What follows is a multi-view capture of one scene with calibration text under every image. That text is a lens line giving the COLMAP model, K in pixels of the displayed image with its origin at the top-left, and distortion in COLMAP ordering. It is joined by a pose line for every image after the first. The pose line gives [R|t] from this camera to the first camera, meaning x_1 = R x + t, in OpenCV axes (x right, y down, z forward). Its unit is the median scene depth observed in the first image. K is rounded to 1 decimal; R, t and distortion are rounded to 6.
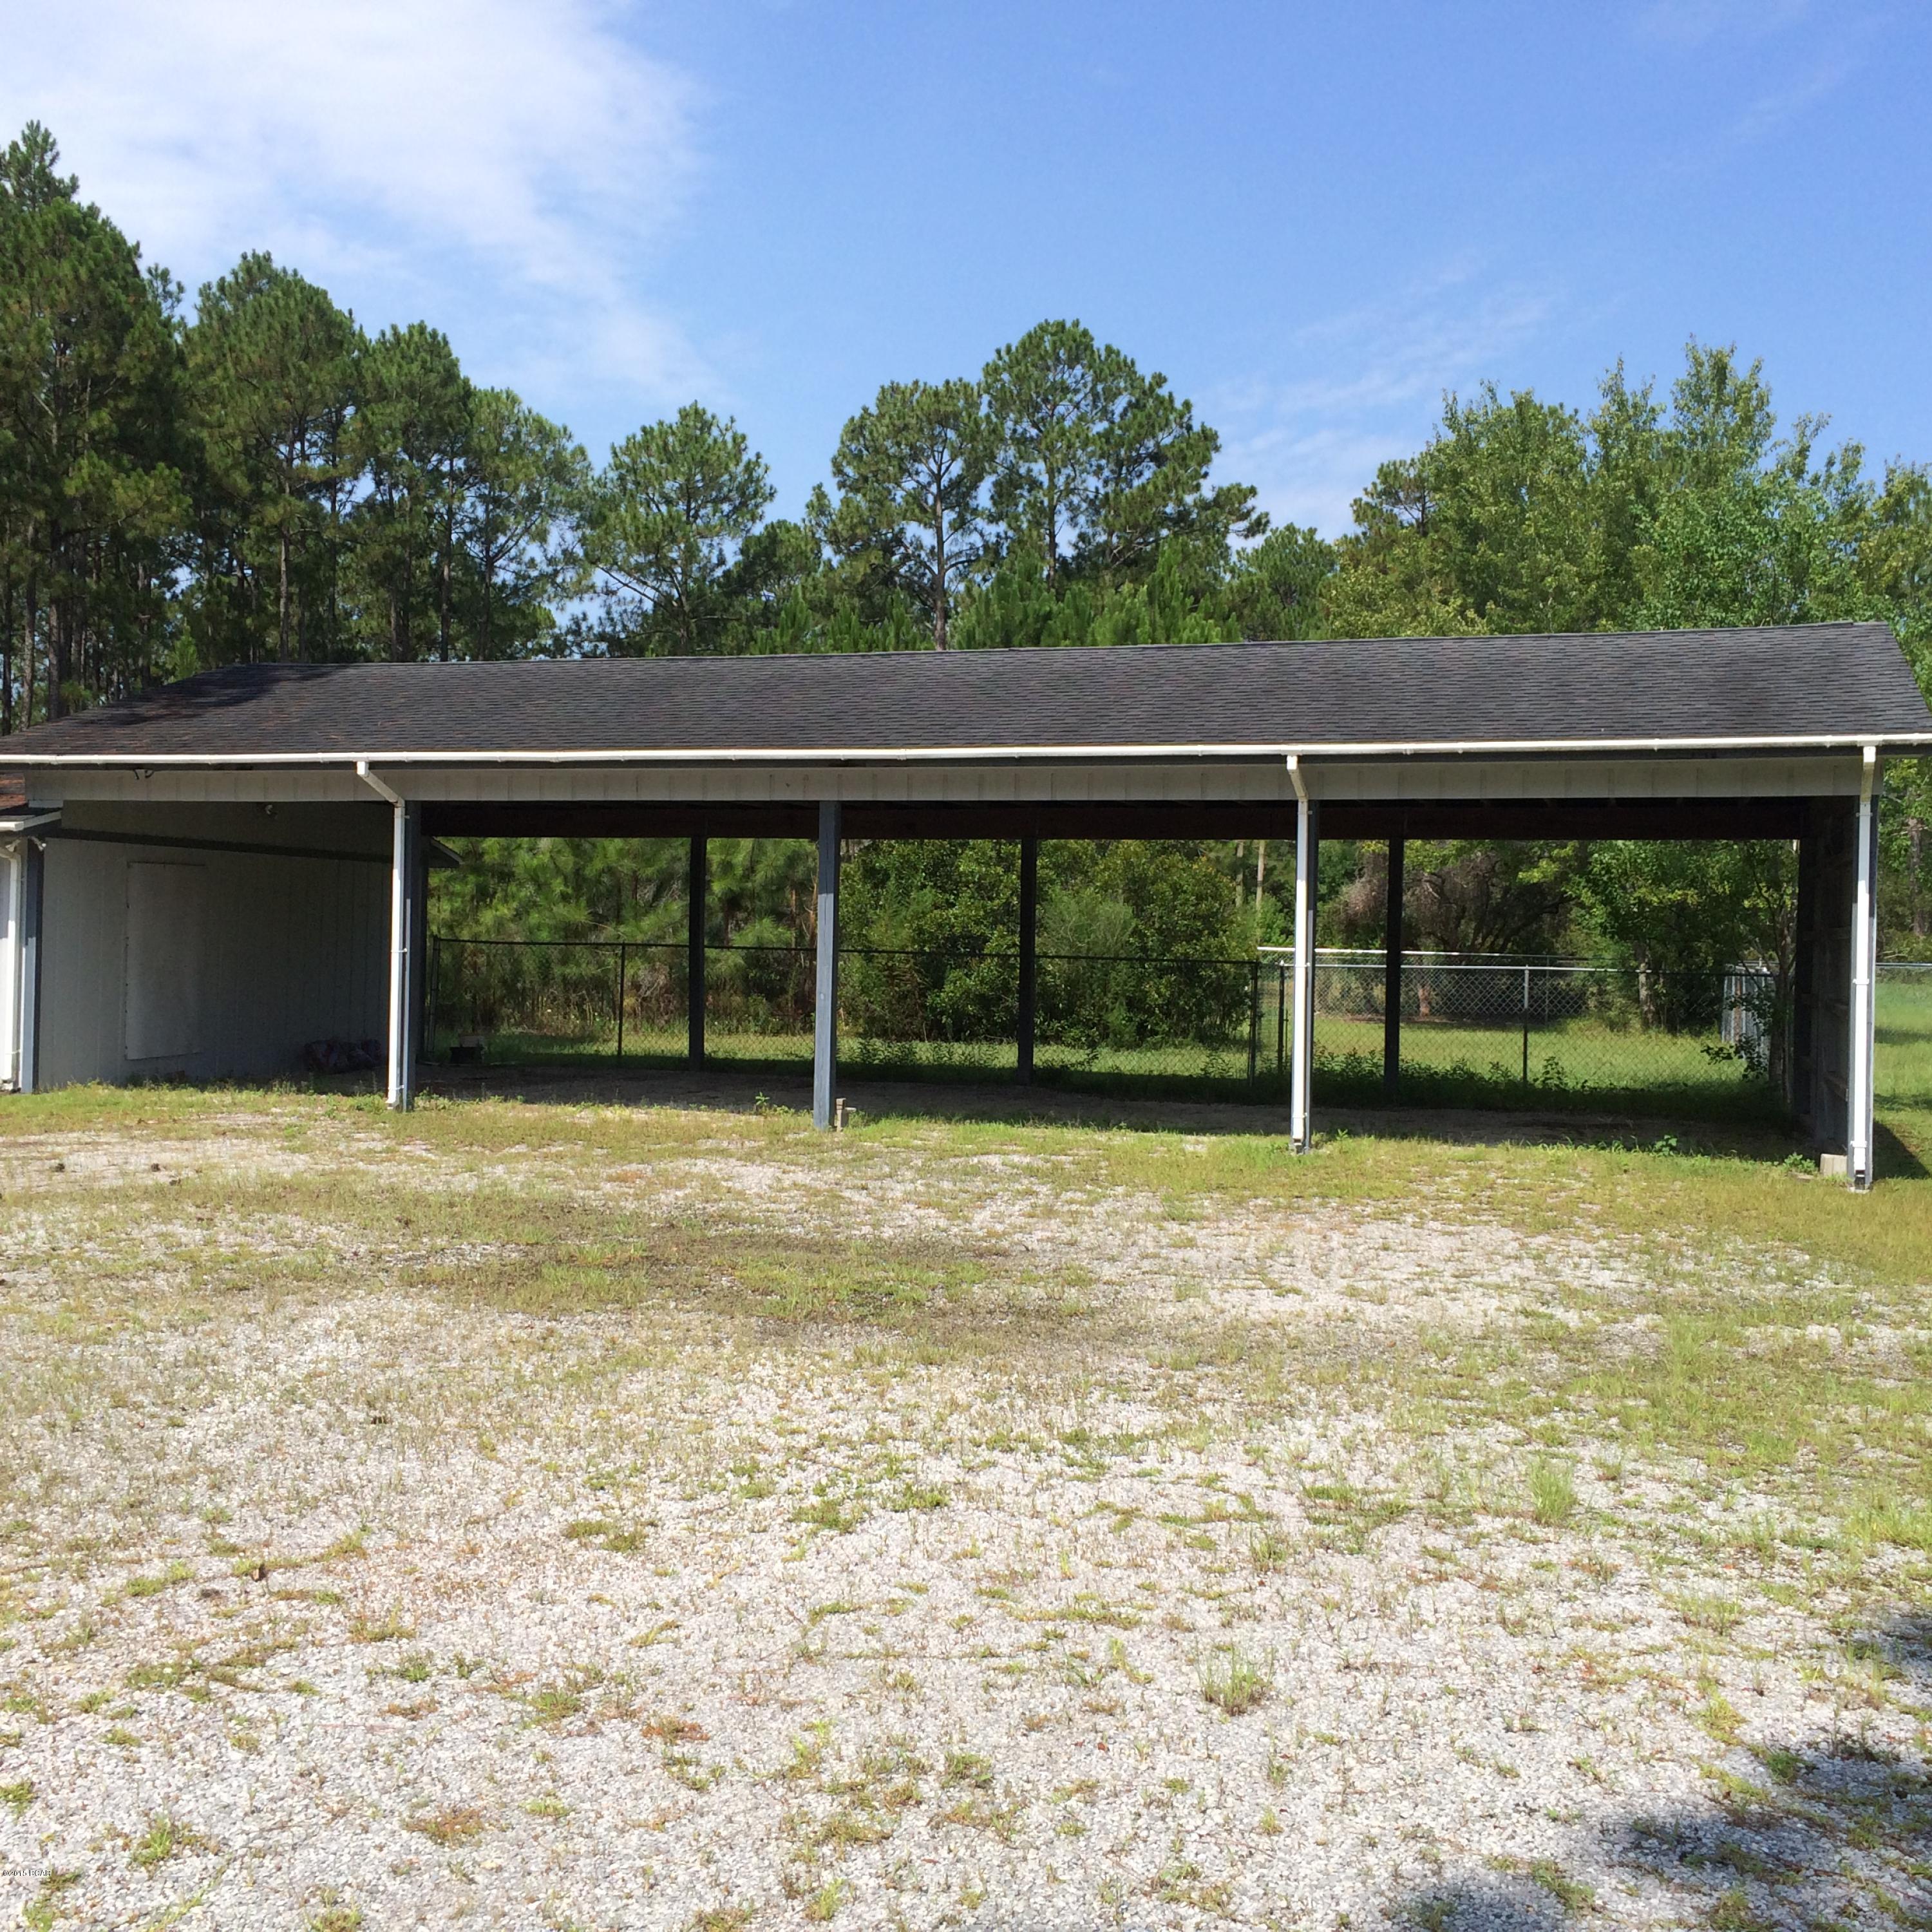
lens RADIAL K [[2184.0, 0, 938.3], [0, 2184.0, 949.8], [0, 0, 1]] dist [0.045078, 0.000000]
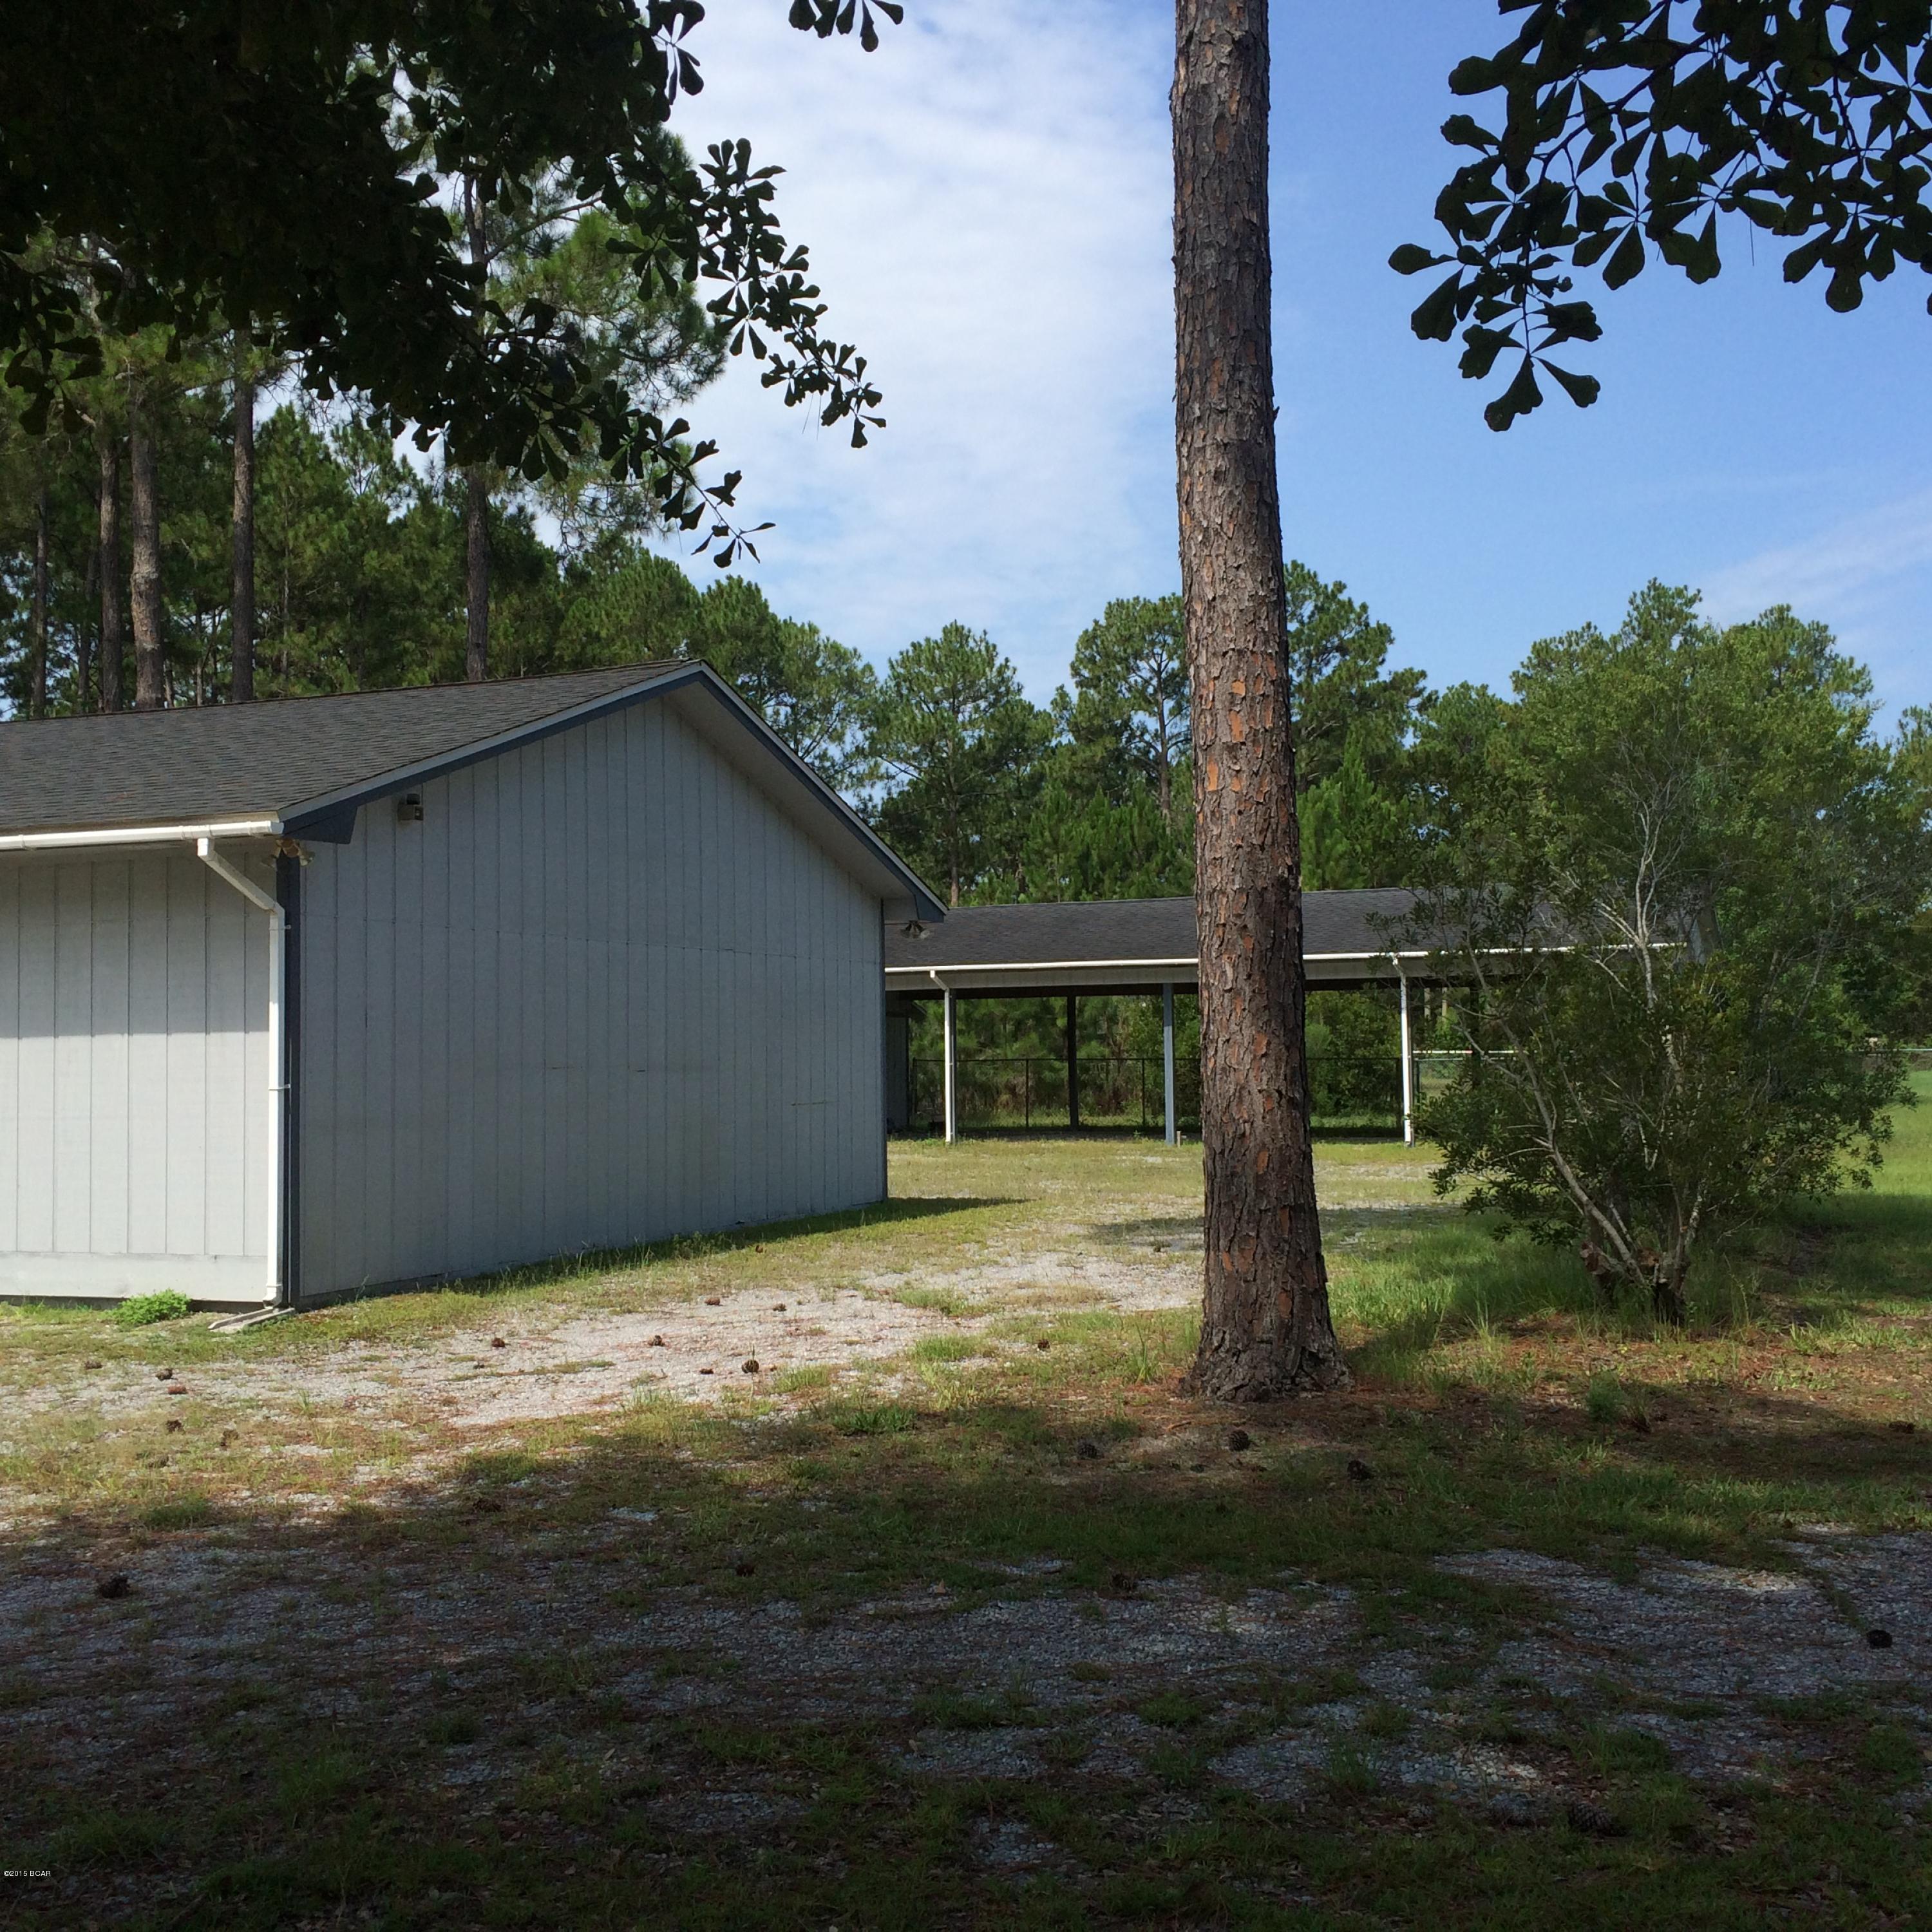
lens RADIAL K [[2184.0, 0, 913.2], [0, 2184.0, 899.2], [0, 0, 1]] dist [0.045078, 0.000000]
pose [[0.993876, -0.038162, -0.103706, -0.014994], [0.029916, 0.996351, -0.079931, 0.001910], [0.106378, 0.076339, 0.991391, -0.216364]]
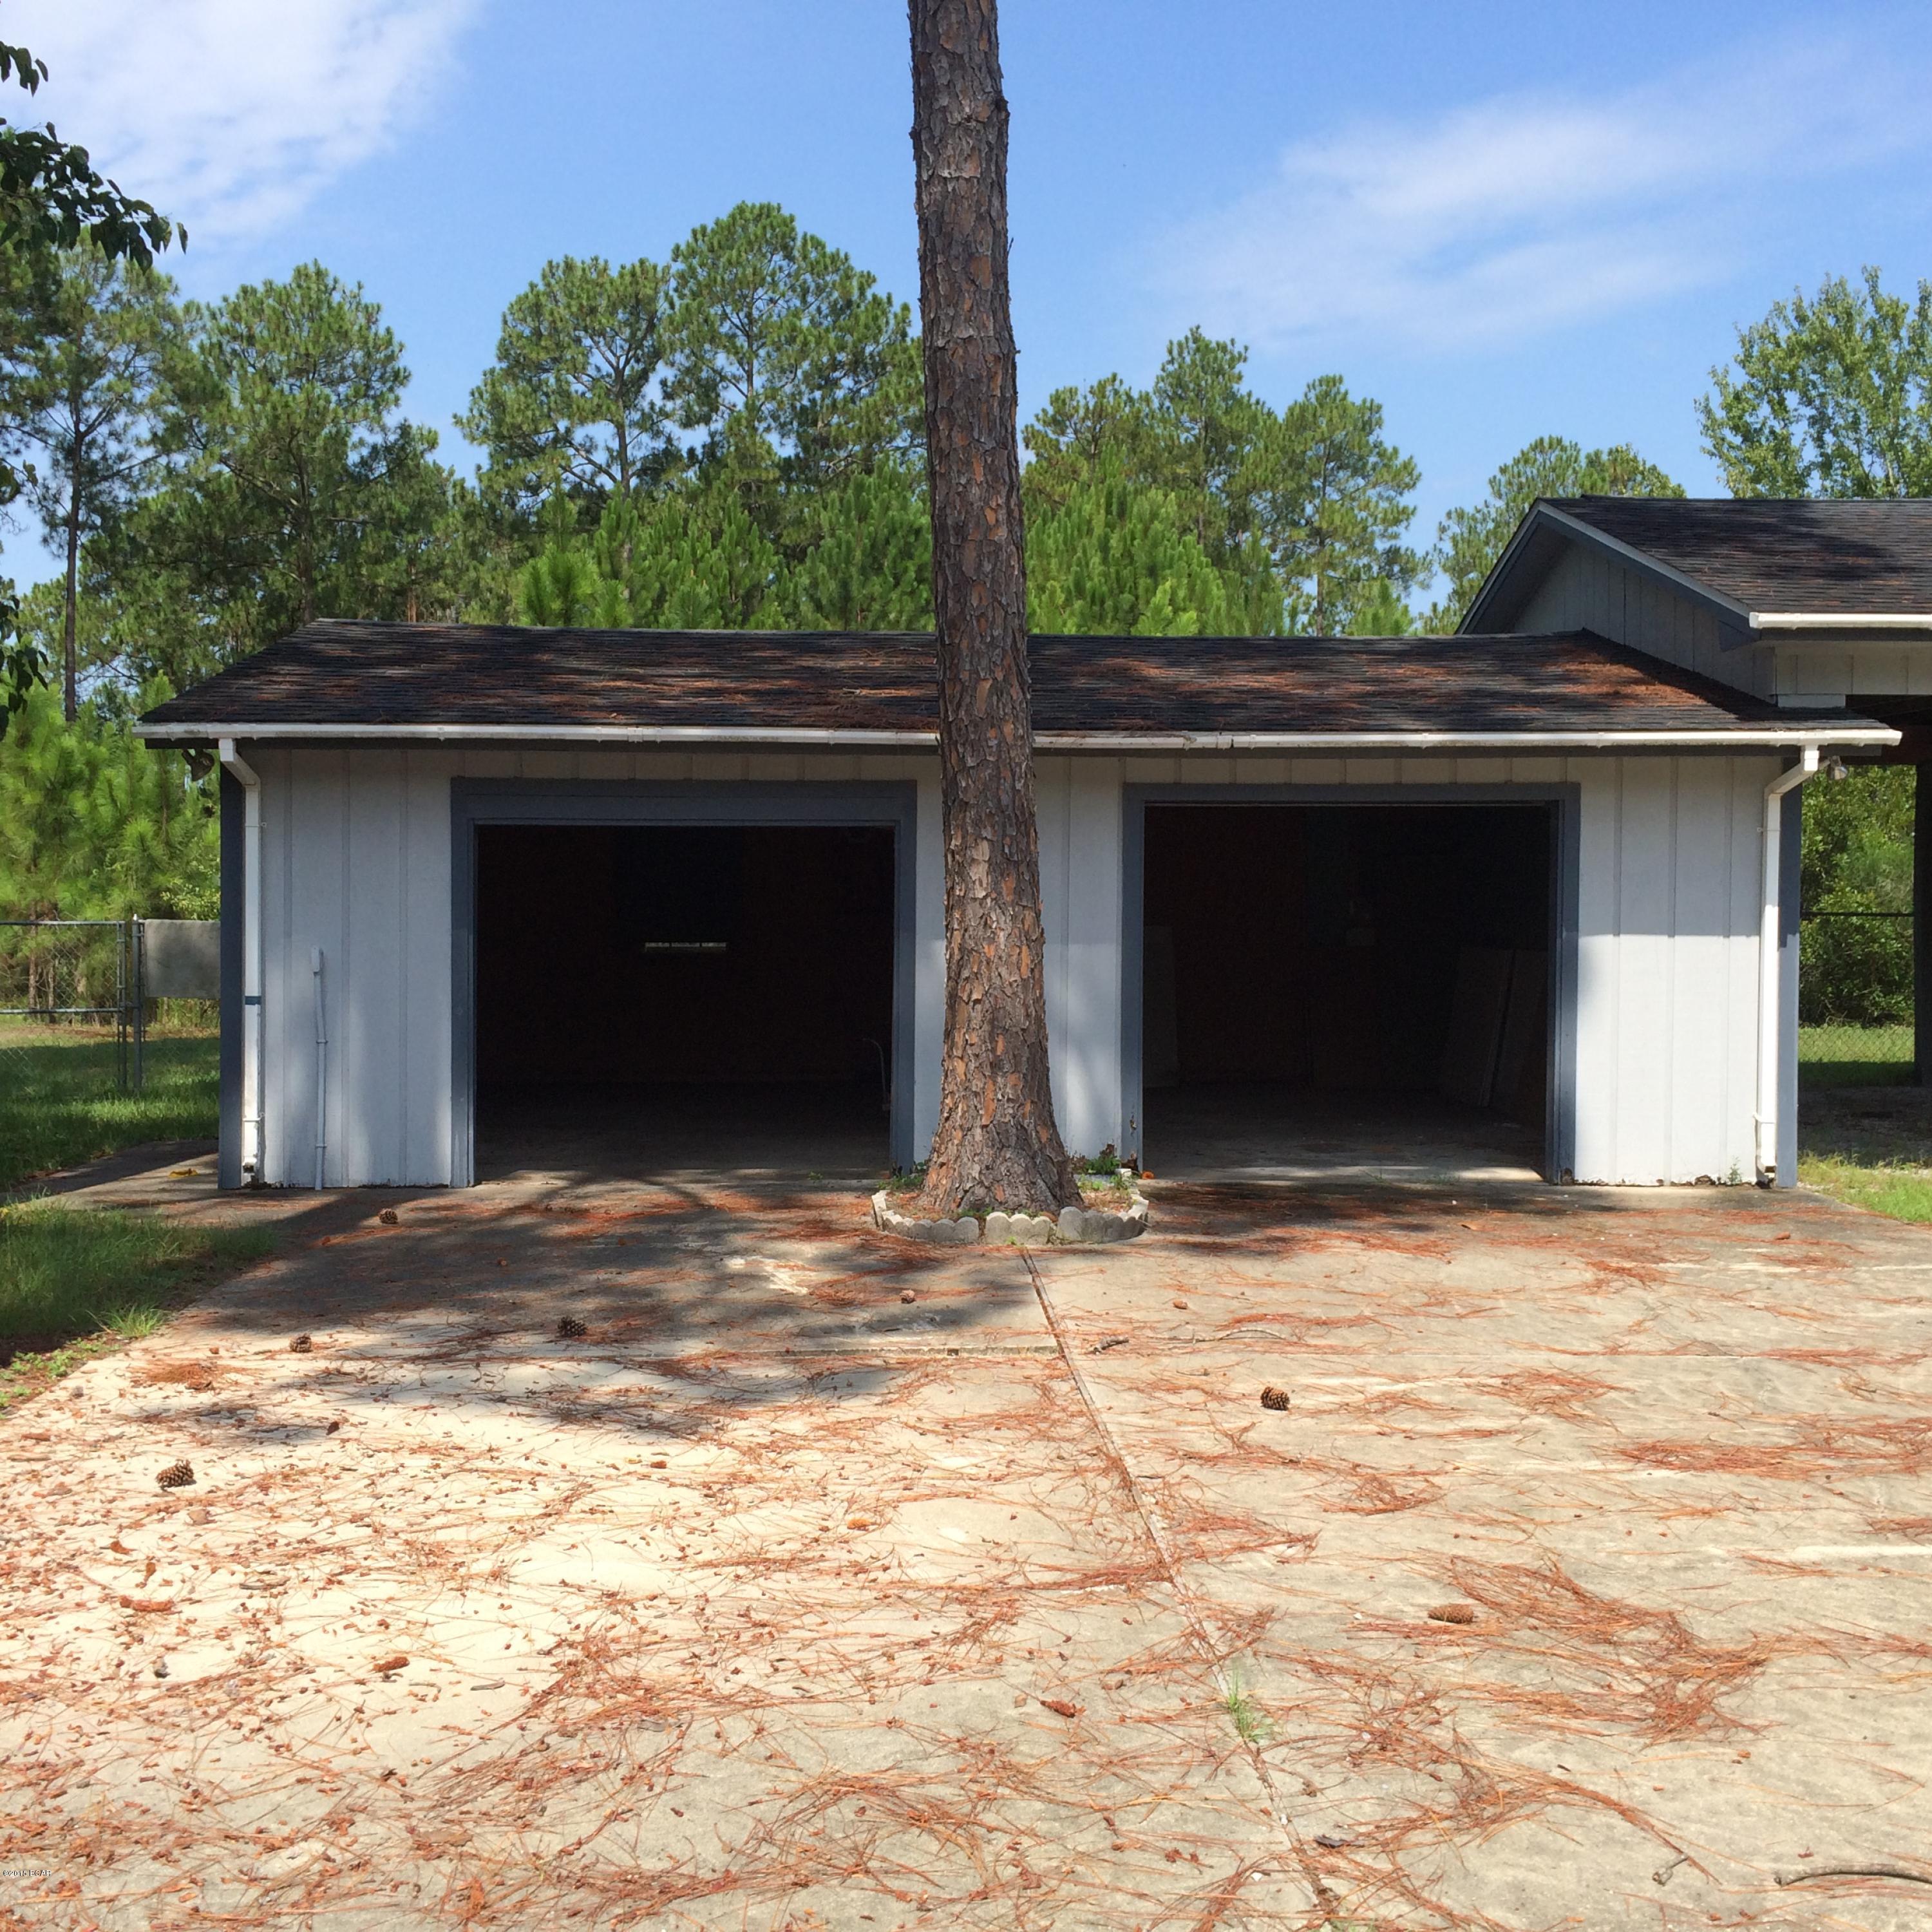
lens RADIAL K [[2184.0, 0, 950.2], [0, 2184.0, 961.4], [0, 0, 1]] dist [0.045078, 0.000000]
pose [[0.937865, -0.027741, 0.345891, -0.194866], [0.017571, 0.999317, 0.032503, -0.004666], [-0.346556, -0.024406, 0.937712, 0.124299]]
